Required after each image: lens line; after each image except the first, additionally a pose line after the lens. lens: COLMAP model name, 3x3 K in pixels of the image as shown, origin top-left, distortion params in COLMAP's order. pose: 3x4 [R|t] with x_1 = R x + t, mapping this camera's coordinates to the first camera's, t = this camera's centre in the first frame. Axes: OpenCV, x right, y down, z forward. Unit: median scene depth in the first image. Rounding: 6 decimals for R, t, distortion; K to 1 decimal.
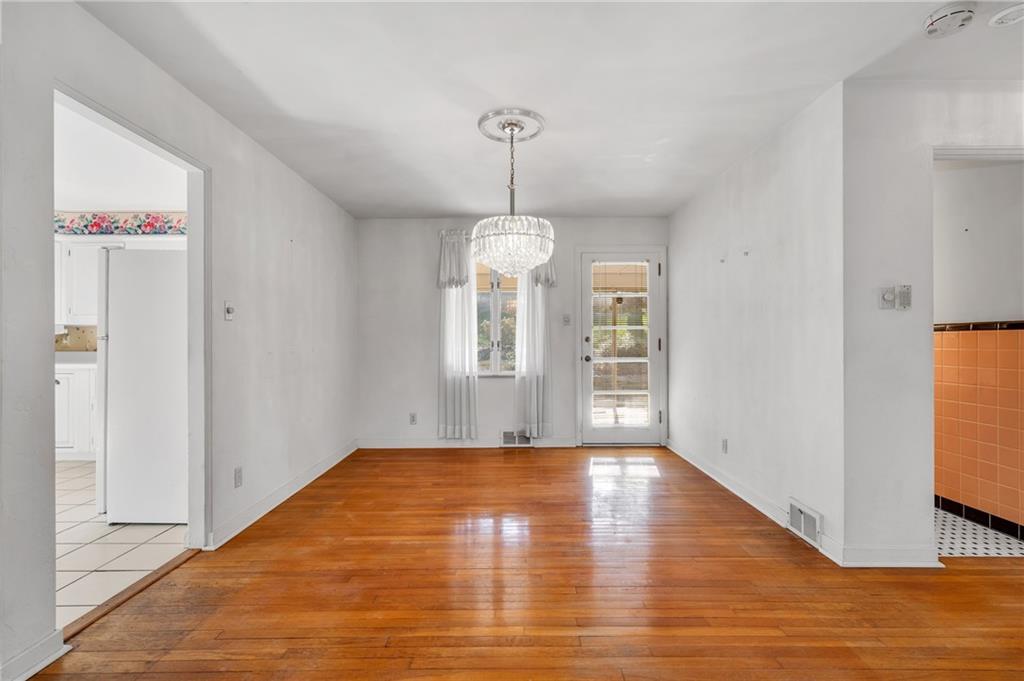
lens RADIAL K [[455.2, 0, 514.7], [0, 455.2, 347.1], [0, 0, 1]] dist [0.005616, -0.001270]
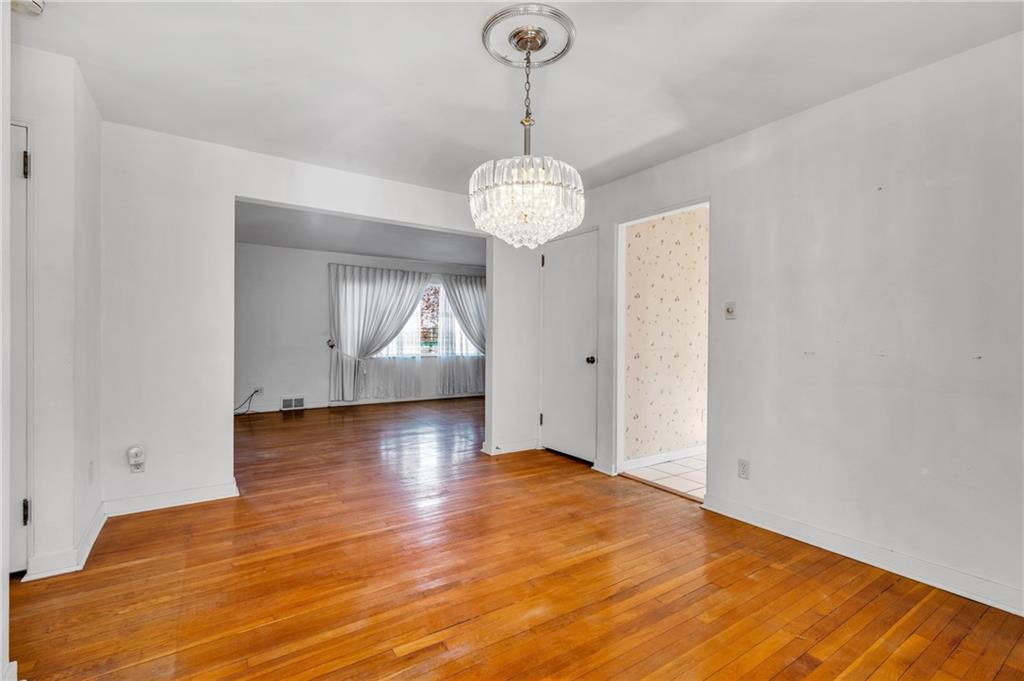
lens RADIAL K [[455.2, 0, 515.2], [0, 455.2, 340.6], [0, 0, 1]] dist [0.005616, -0.001270]
pose [[-0.833777, 0.000158, -0.552101, 0.232078], [-0.006969, 0.999917, 0.010811, -0.008841], [0.552057, 0.012862, -0.833707, 0.910491]]
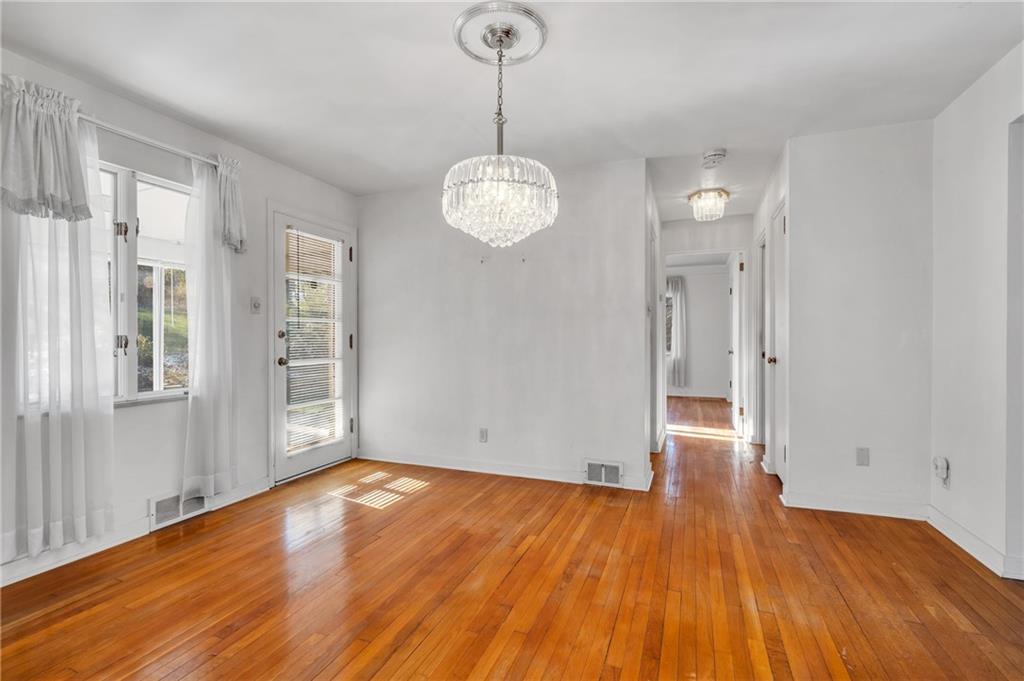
lens RADIAL K [[455.2, 0, 516.5], [0, 455.2, 344.1], [0, 0, 1]] dist [0.005616, -0.001270]
pose [[0.367173, -0.008101, 0.930117, -0.383076], [0.007670, 0.999954, 0.005682, -0.003111], [-0.930121, 0.005048, 0.367218, 0.405612]]
